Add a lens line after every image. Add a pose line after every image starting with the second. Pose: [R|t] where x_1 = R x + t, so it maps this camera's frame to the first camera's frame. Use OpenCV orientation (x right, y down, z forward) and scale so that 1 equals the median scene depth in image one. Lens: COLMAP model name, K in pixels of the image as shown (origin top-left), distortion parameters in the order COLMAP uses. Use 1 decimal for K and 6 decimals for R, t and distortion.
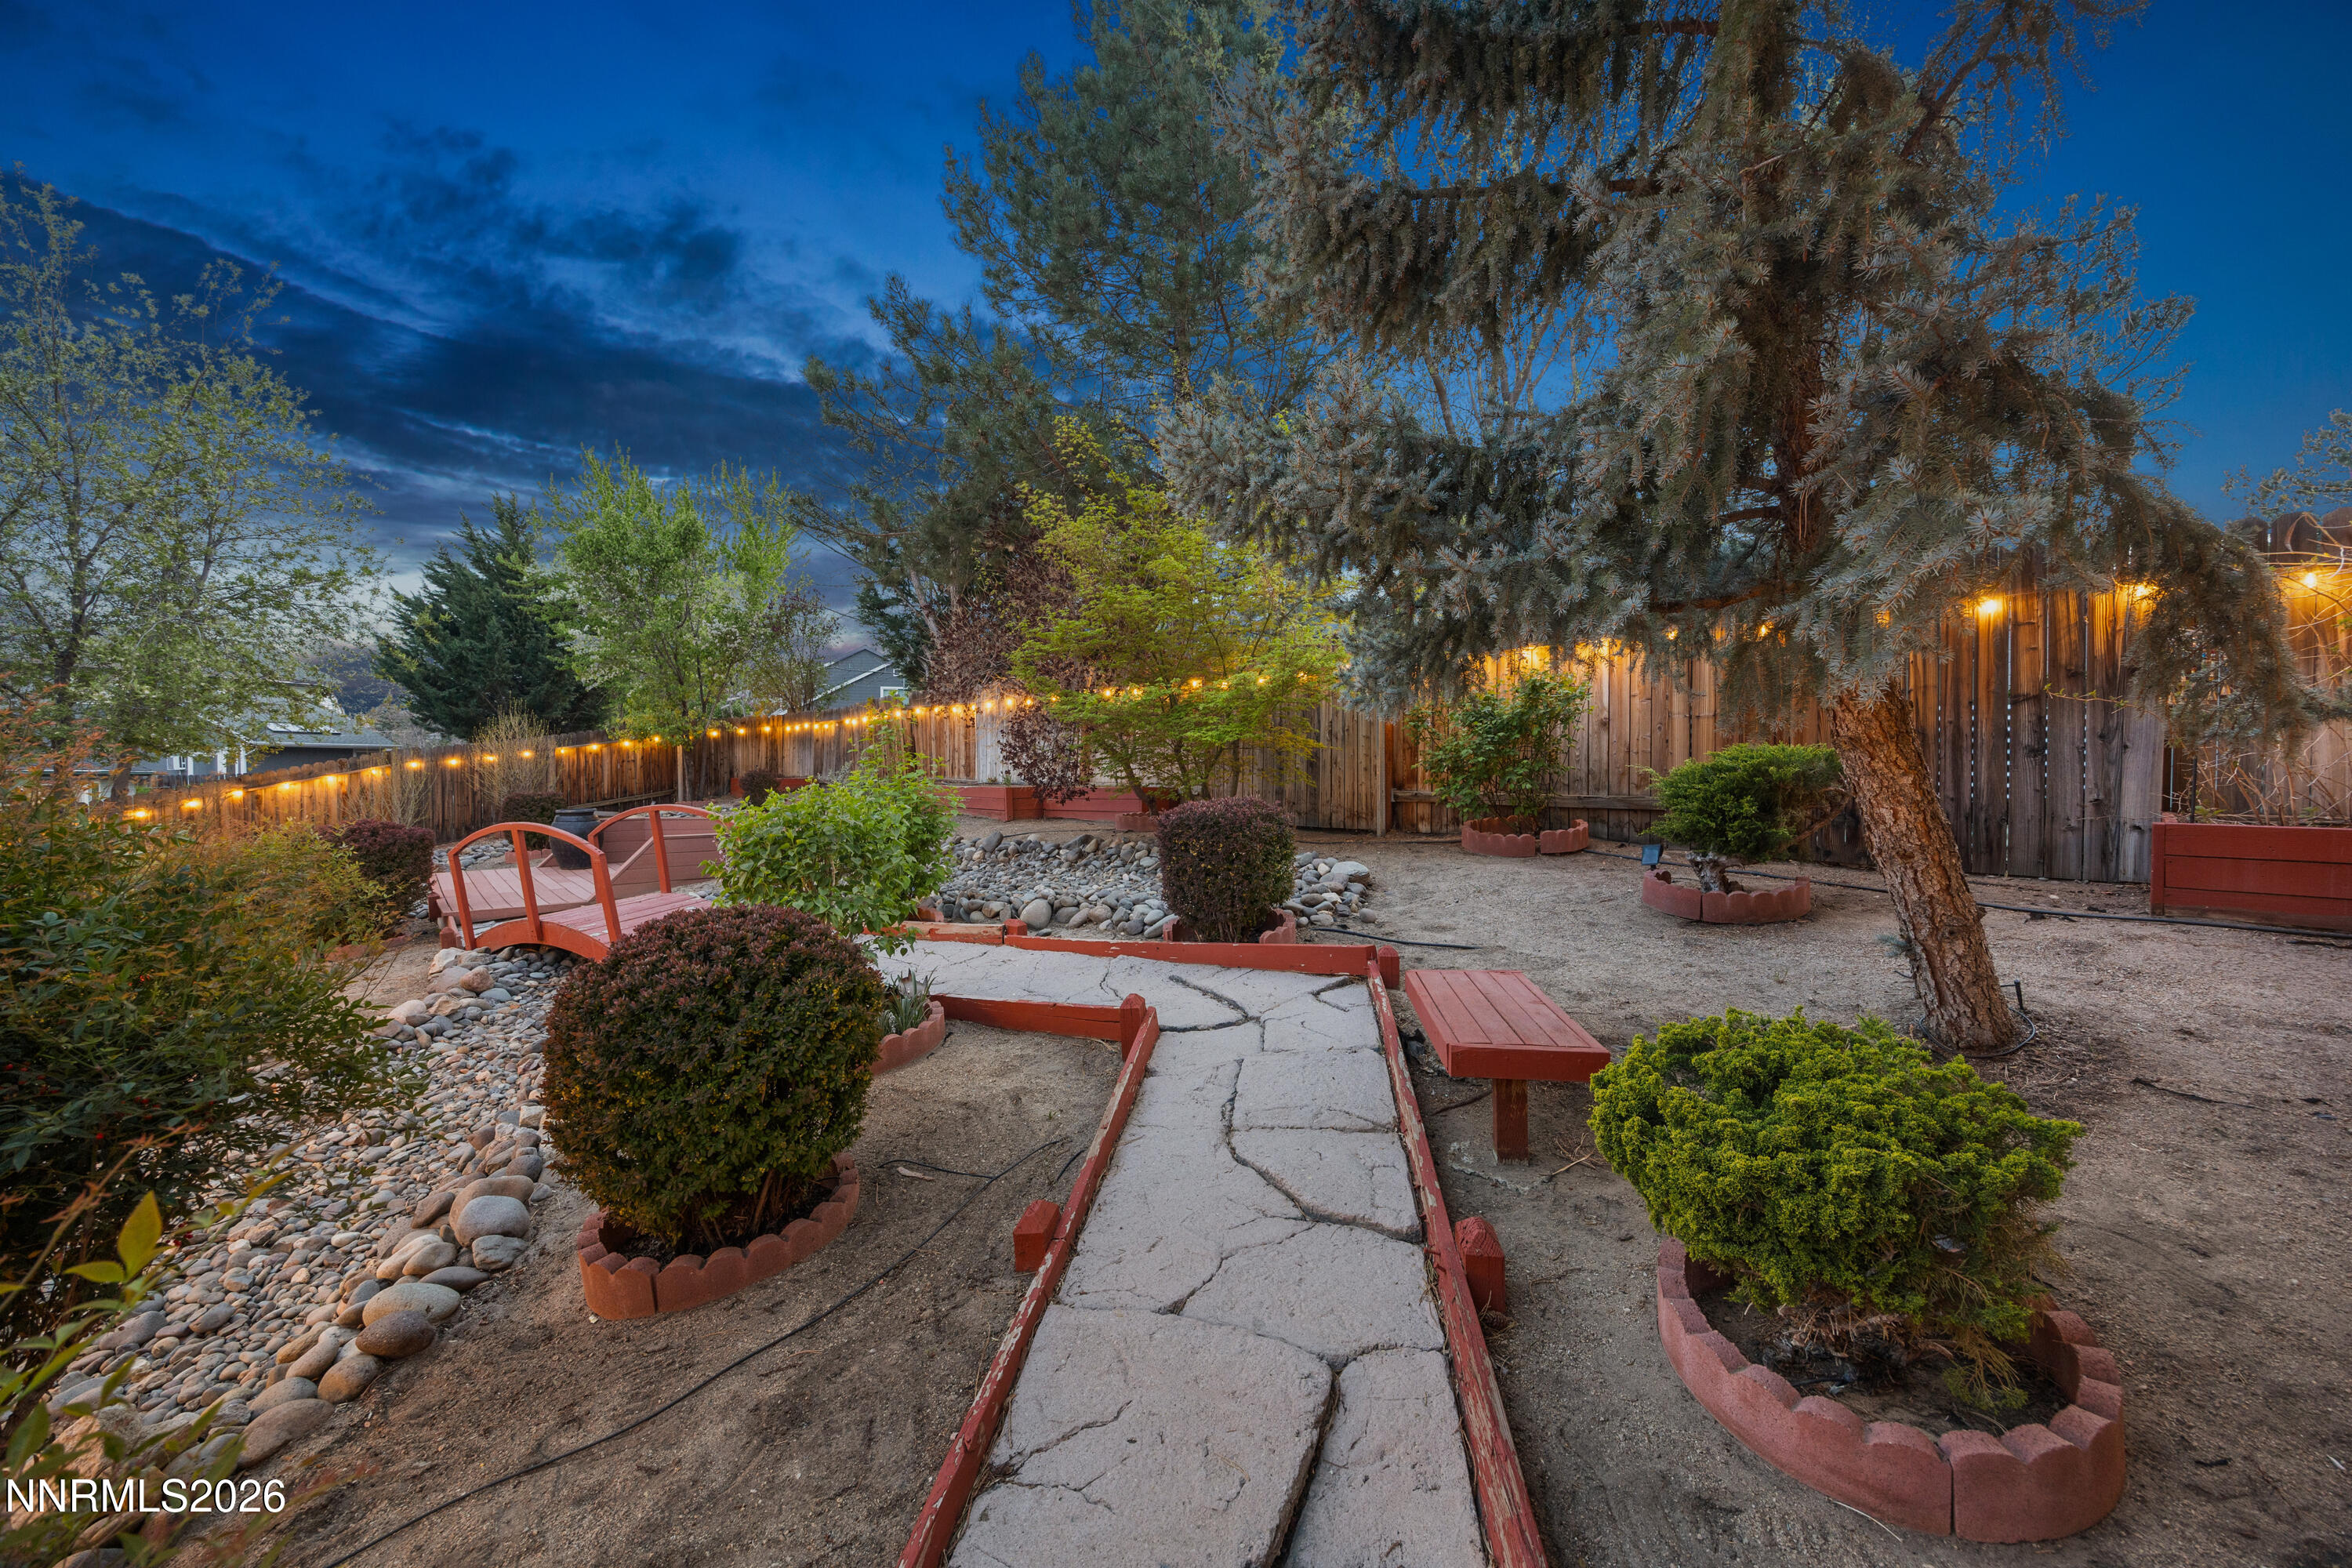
lens RADIAL K [[927.1, 0, 1176.0], [0, 927.1, 784.0], [0, 0, 1]] dist [0.000109, 0.000034]
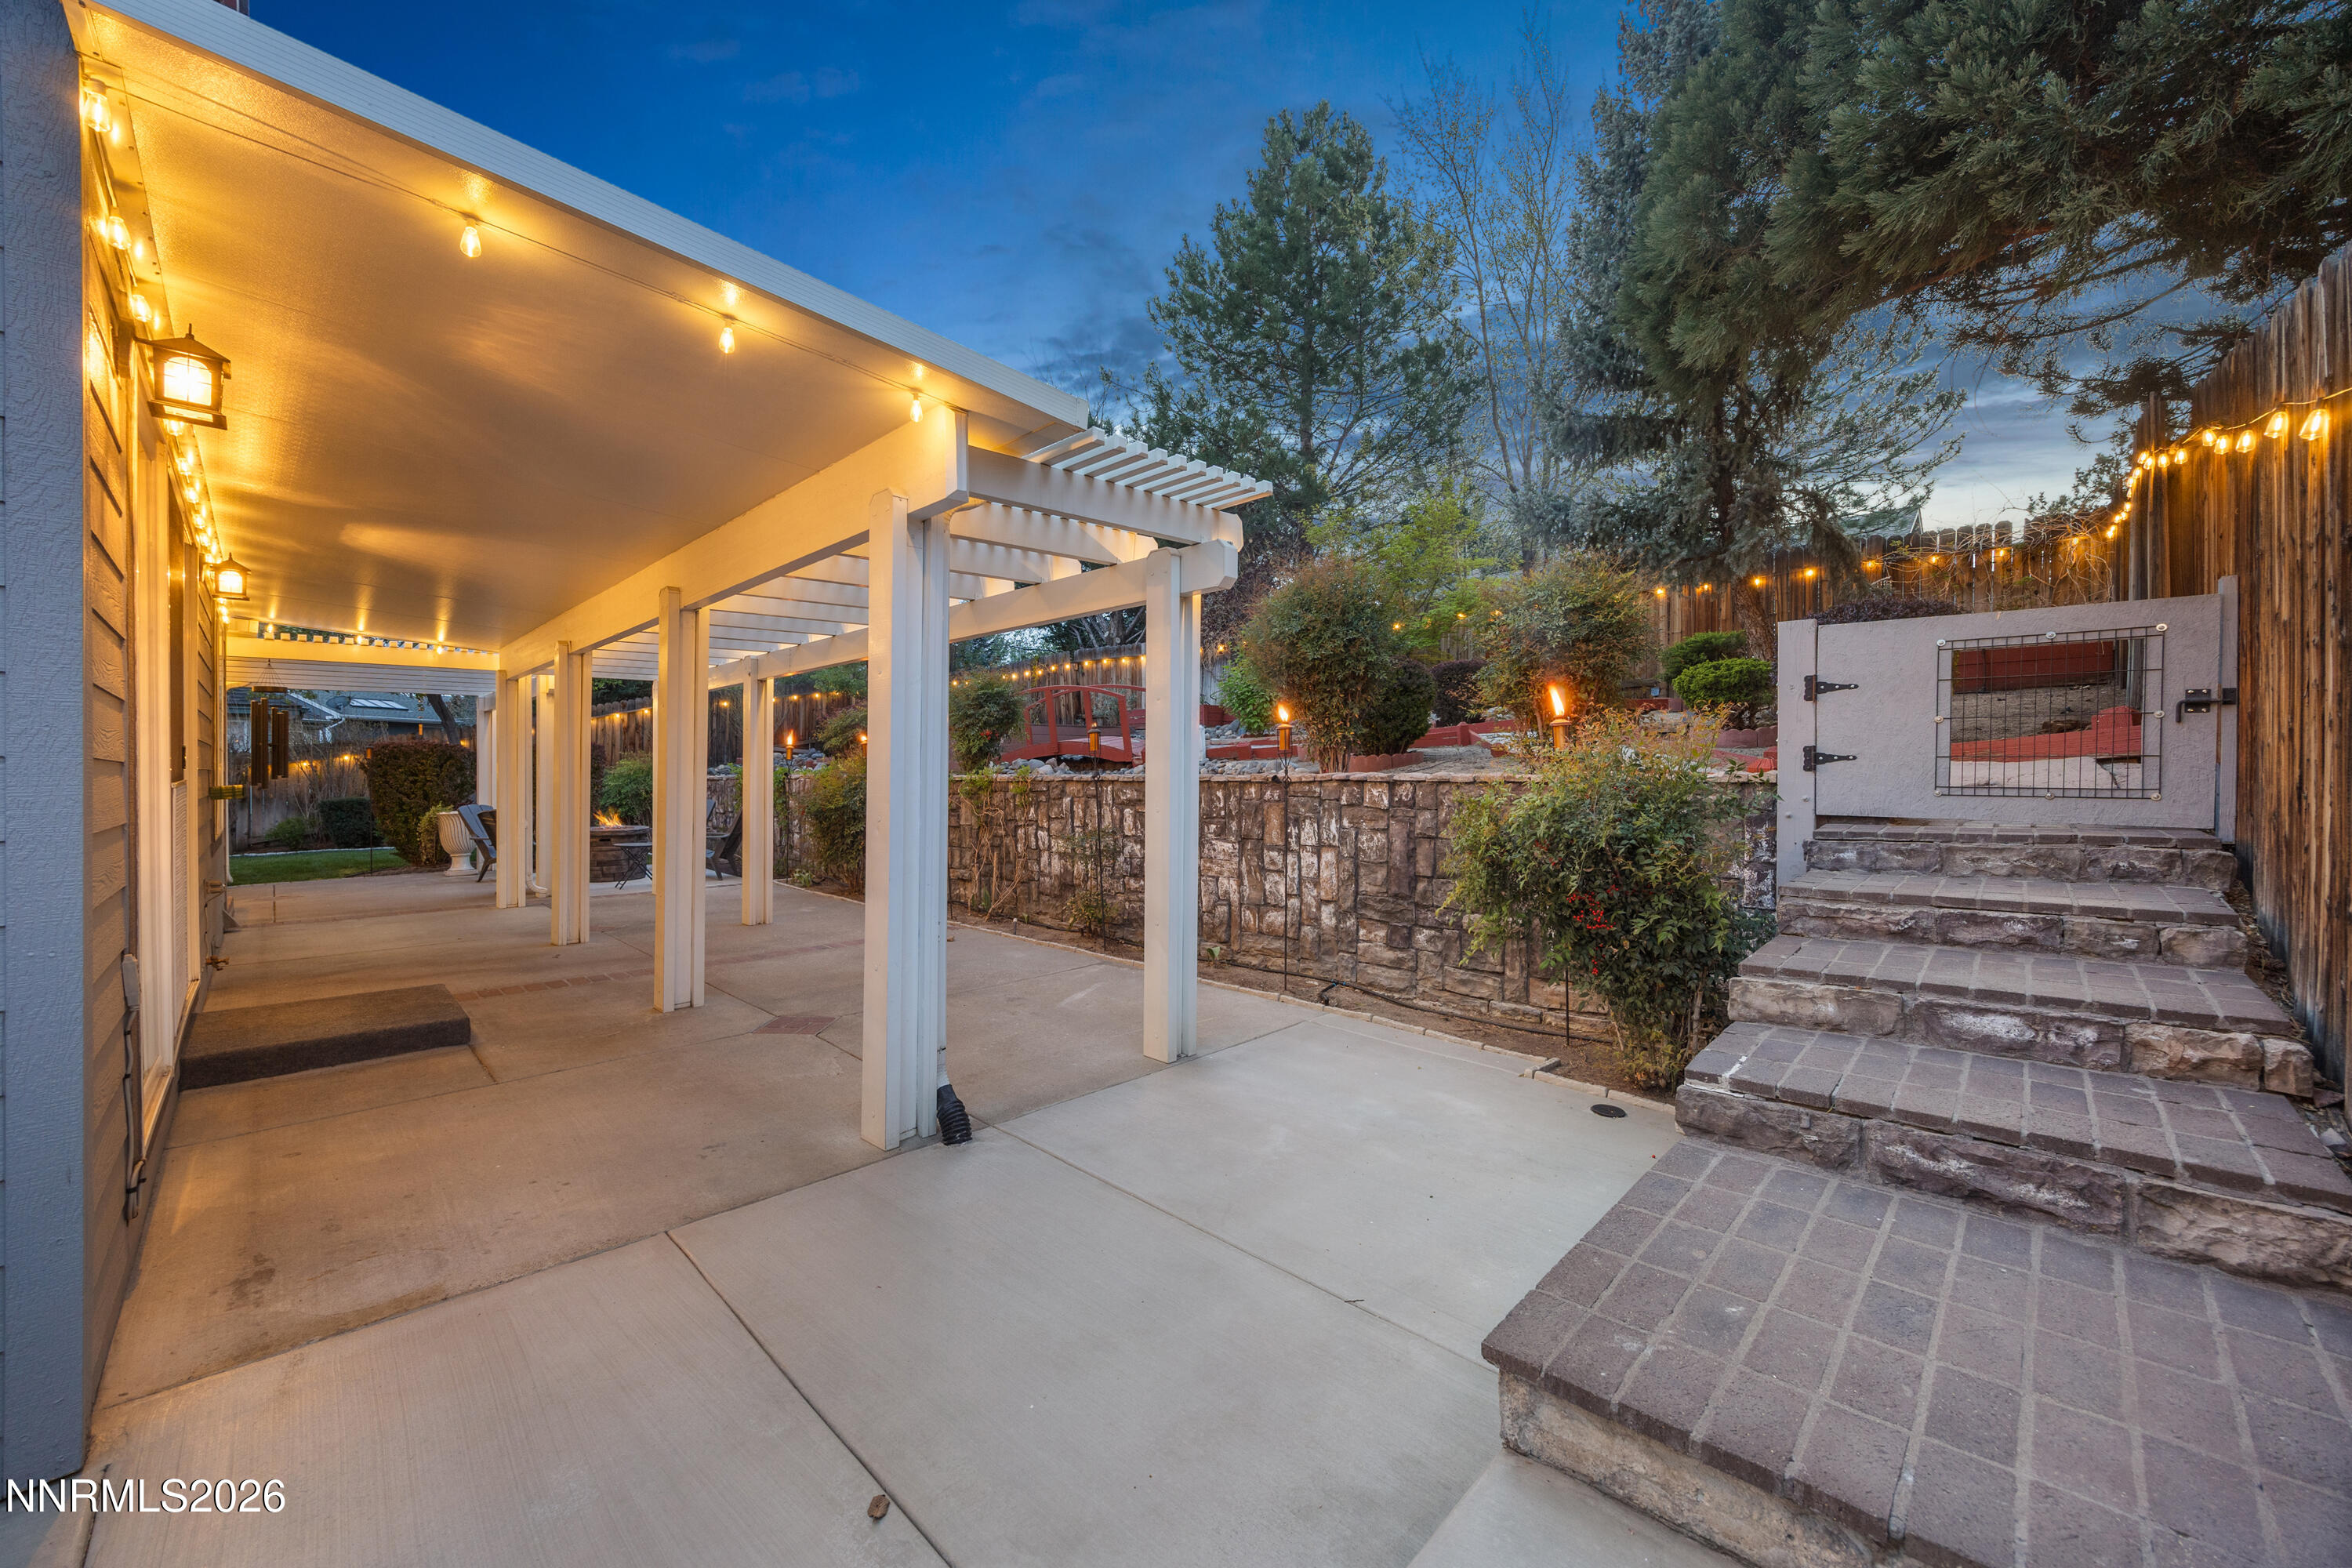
lens RADIAL K [[909.9, 0, 1176.0], [0, 909.9, 784.0], [0, 0, 1]] dist [0.000210, -0.000007]
pose [[0.998621, -0.000455, 0.052502, -1.603368], [0.000236, 0.999991, 0.004172, 0.659216], [-0.052504, -0.004154, 0.998612, -2.358778]]
